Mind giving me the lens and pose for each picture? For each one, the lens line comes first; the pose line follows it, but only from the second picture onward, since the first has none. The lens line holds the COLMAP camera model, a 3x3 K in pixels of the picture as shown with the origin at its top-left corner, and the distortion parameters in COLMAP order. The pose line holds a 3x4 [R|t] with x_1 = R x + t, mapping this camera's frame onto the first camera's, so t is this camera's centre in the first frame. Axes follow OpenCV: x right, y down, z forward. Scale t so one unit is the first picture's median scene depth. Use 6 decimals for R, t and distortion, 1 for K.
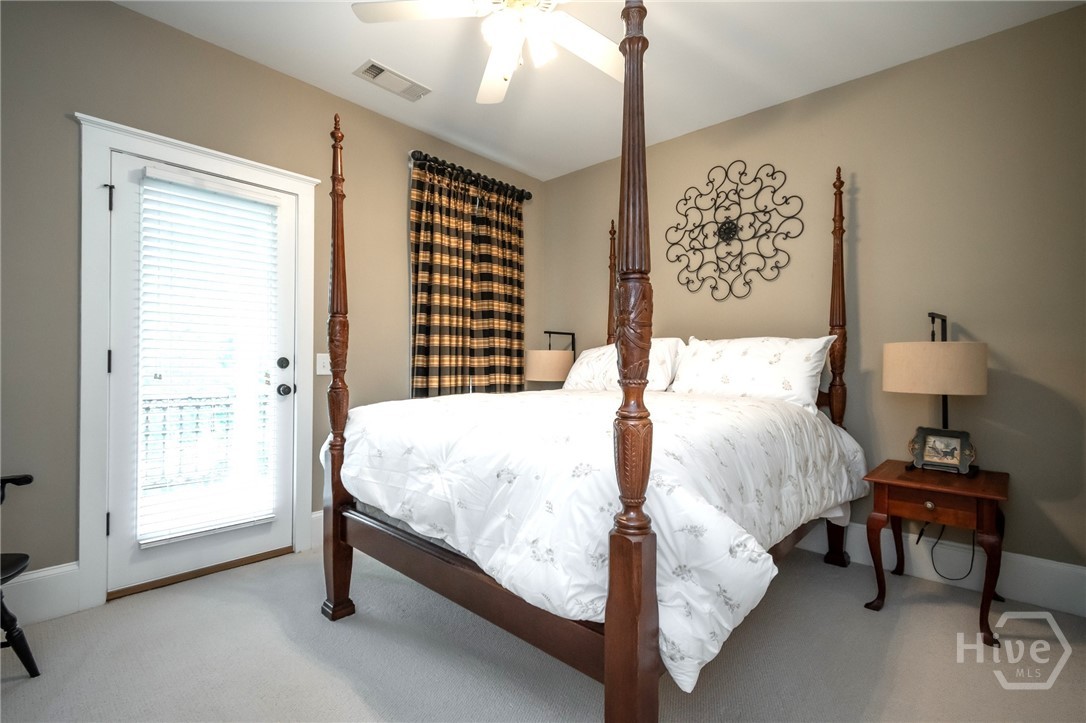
lens RADIAL K [[499.8, 0, 542.5], [0, 499.8, 361.0], [0, 0, 1]] dist [0.001377, 0.000087]
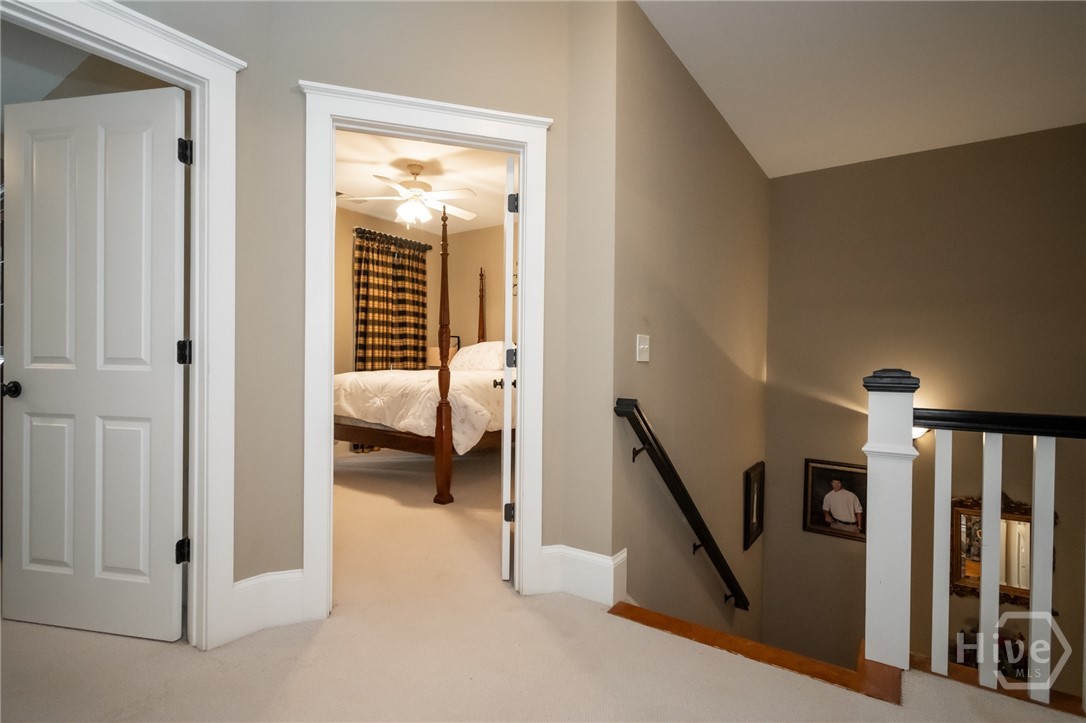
lens RADIAL K [[508.3, 0, 543.0], [0, 508.3, 361.5], [0, 0, 1]] dist [-0.002285, -0.000123]
pose [[0.989061, 0.003829, 0.147459, 0.106423], [-0.005458, 0.999928, 0.010643, 0.006387], [-0.147408, -0.011331, 0.989011, -0.751053]]
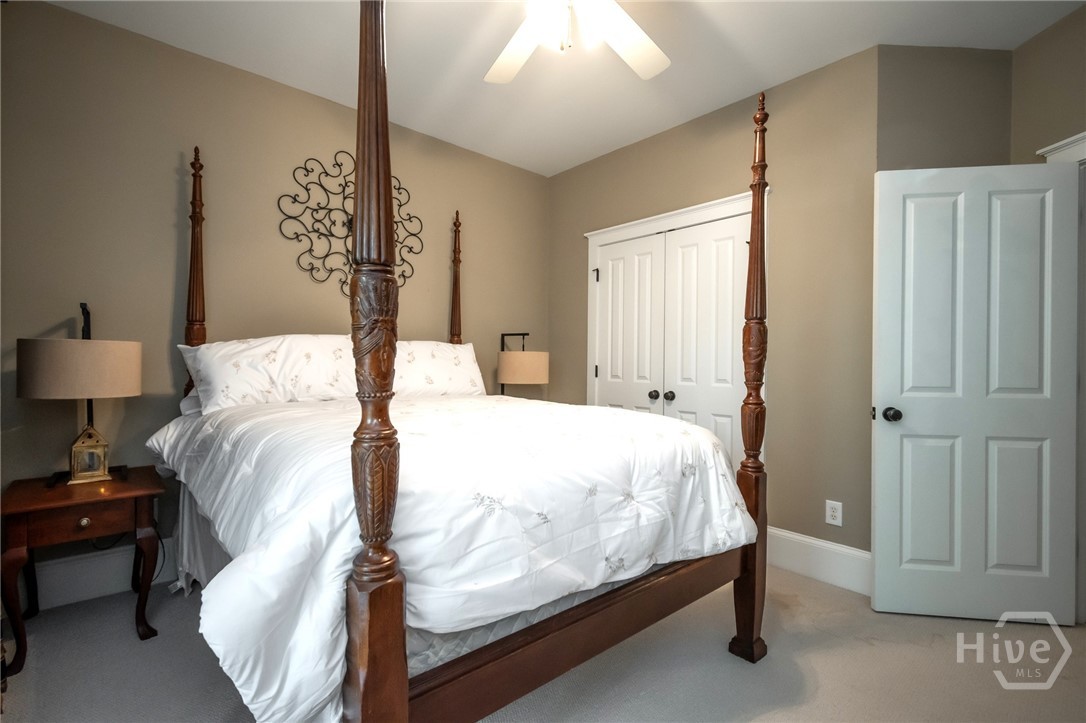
lens RADIAL K [[508.3, 0, 543.0], [0, 508.3, 361.5], [0, 0, 1]] dist [-0.002285, -0.000123]
pose [[0.089785, -0.000887, 0.995961, -0.524200], [-0.015522, 0.999877, 0.002290, -0.007602], [-0.995840, -0.015665, 0.089760, 0.512895]]
